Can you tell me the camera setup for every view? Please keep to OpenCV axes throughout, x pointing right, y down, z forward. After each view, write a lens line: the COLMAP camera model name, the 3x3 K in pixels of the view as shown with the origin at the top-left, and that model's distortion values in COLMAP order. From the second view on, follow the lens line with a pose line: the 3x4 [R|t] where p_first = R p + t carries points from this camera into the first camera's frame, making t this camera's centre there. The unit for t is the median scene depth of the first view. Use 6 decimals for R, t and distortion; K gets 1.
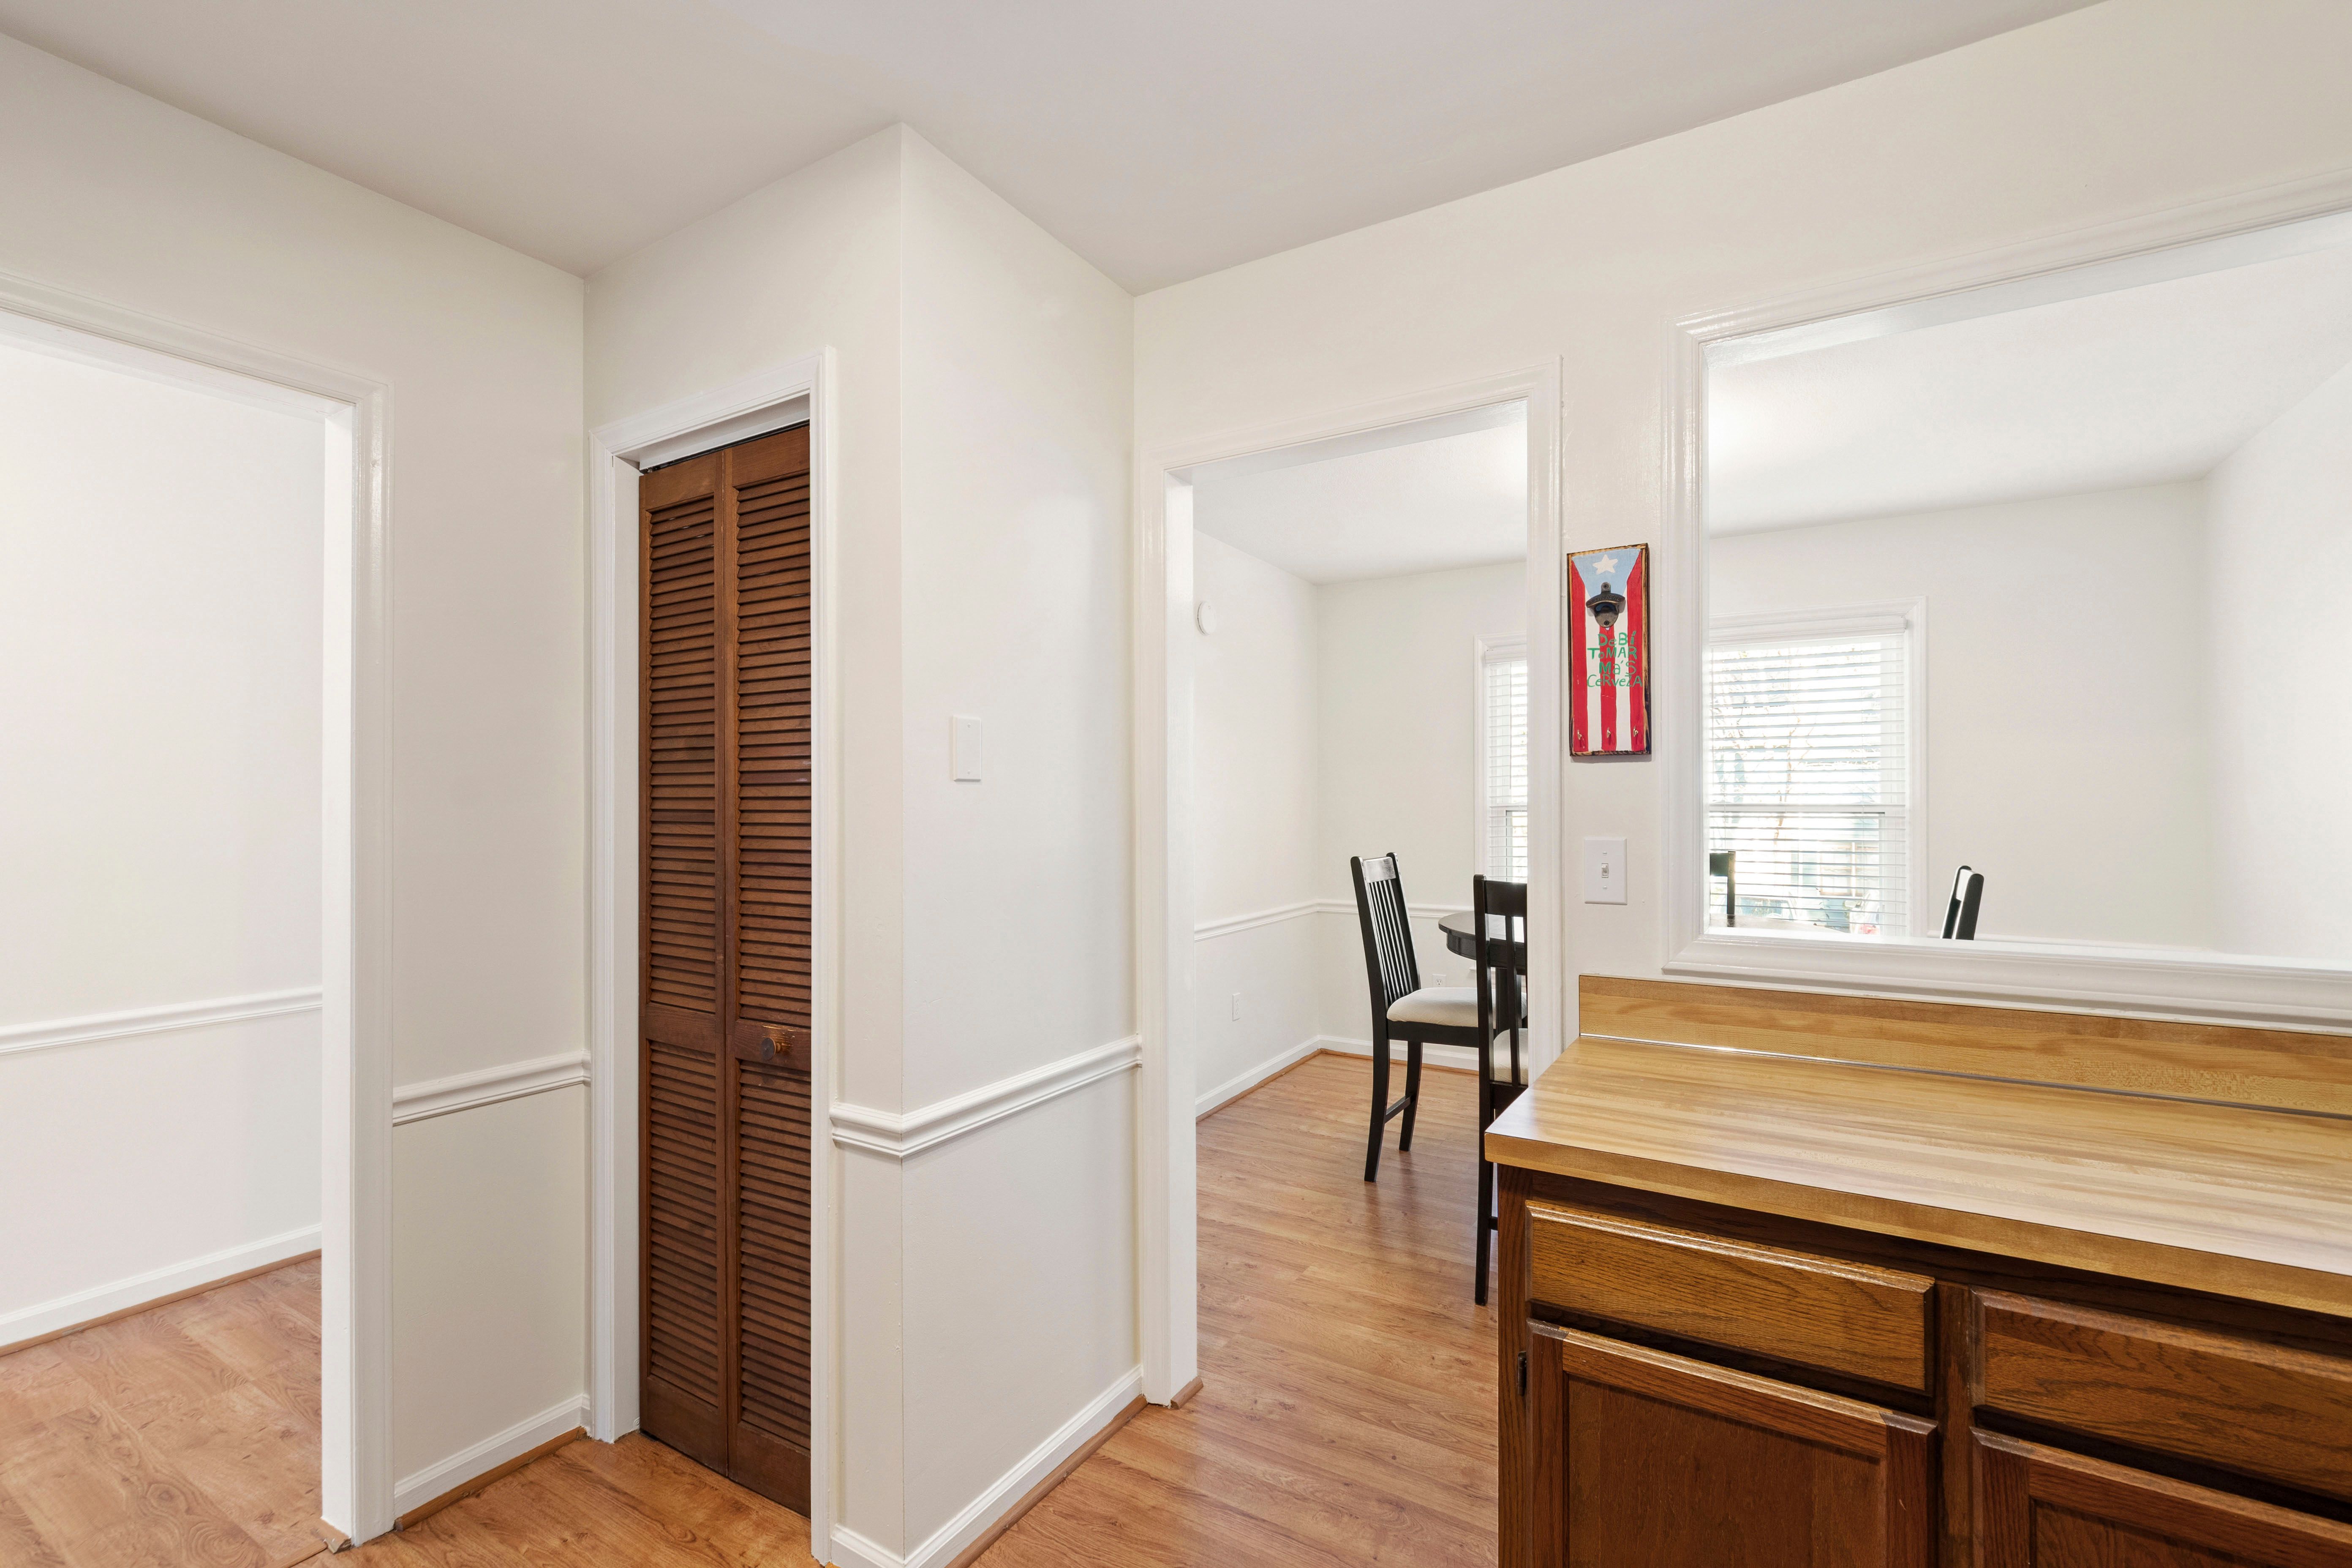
lens RADIAL K [[1040.7, 0, 1161.7], [0, 1040.7, 789.5], [0, 0, 1]] dist [-0.000445, -0.002071]
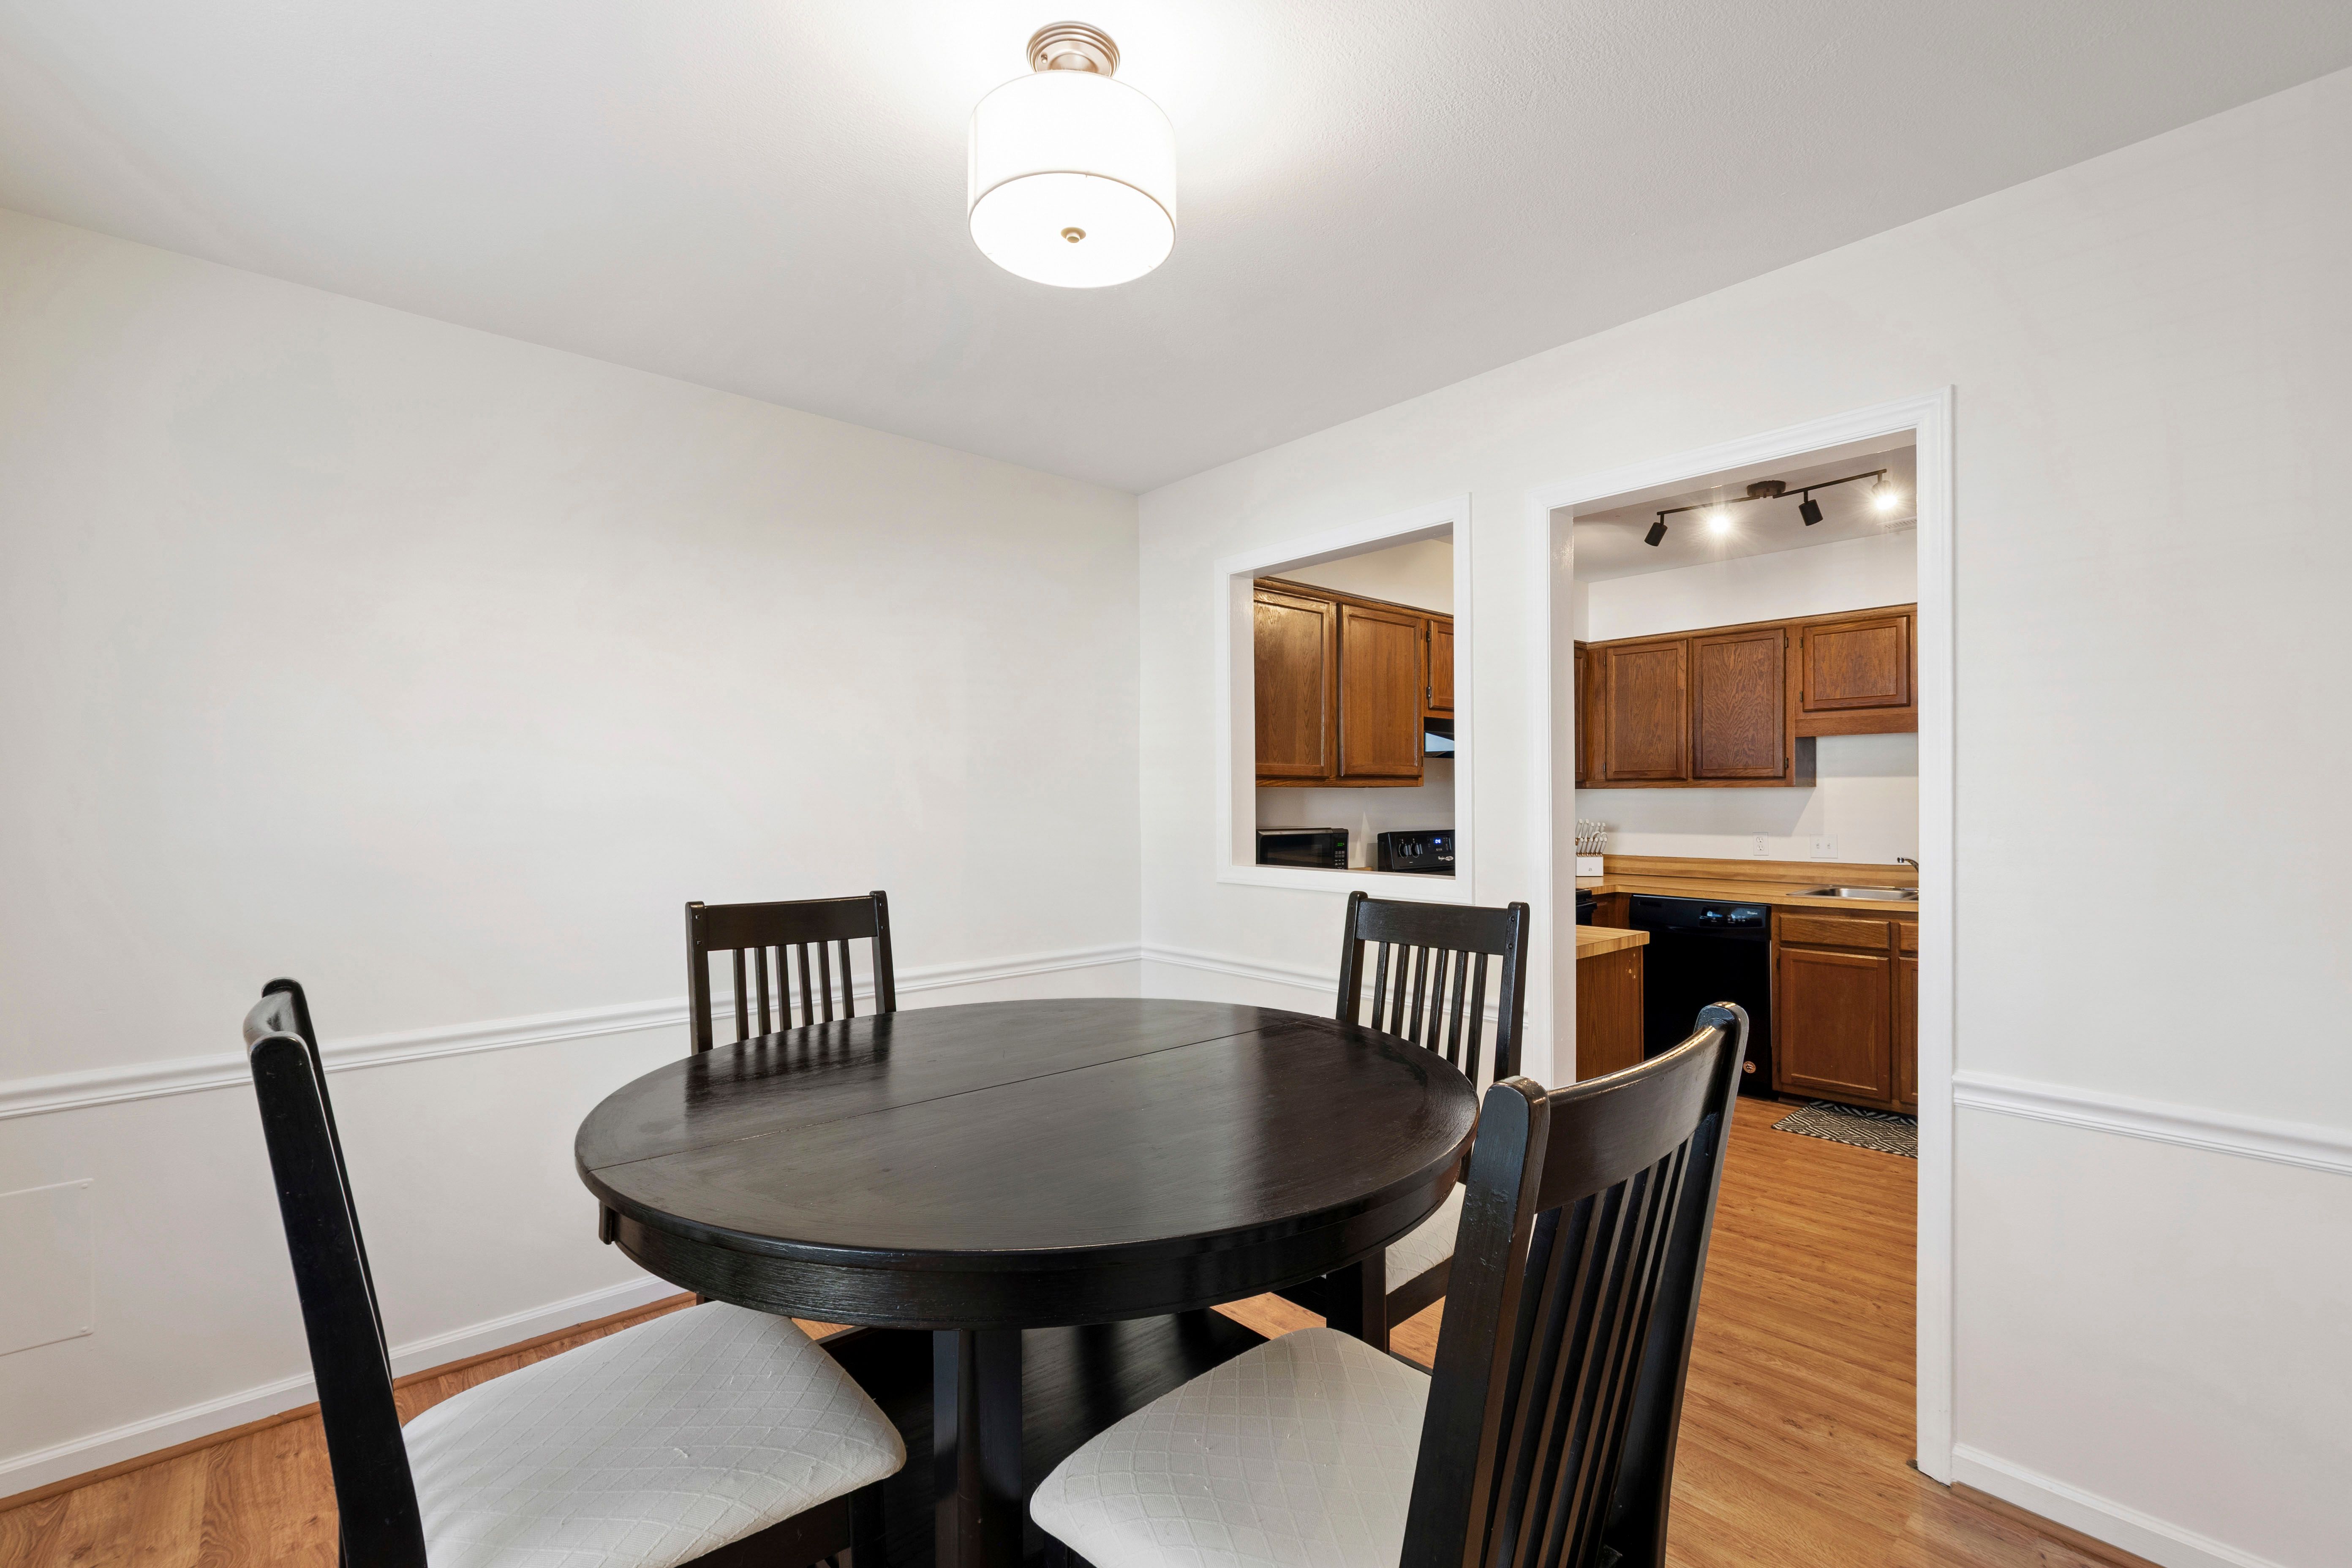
lens RADIAL K [[1040.7, 0, 1173.8], [0, 1040.7, 801.3], [0, 0, 1]] dist [-0.000445, -0.002071]
pose [[-0.960623, 0.007937, 0.277743, 0.512716], [0.006371, 0.999958, -0.006542, 0.018496], [-0.277784, -0.004515, -0.960633, 2.678130]]
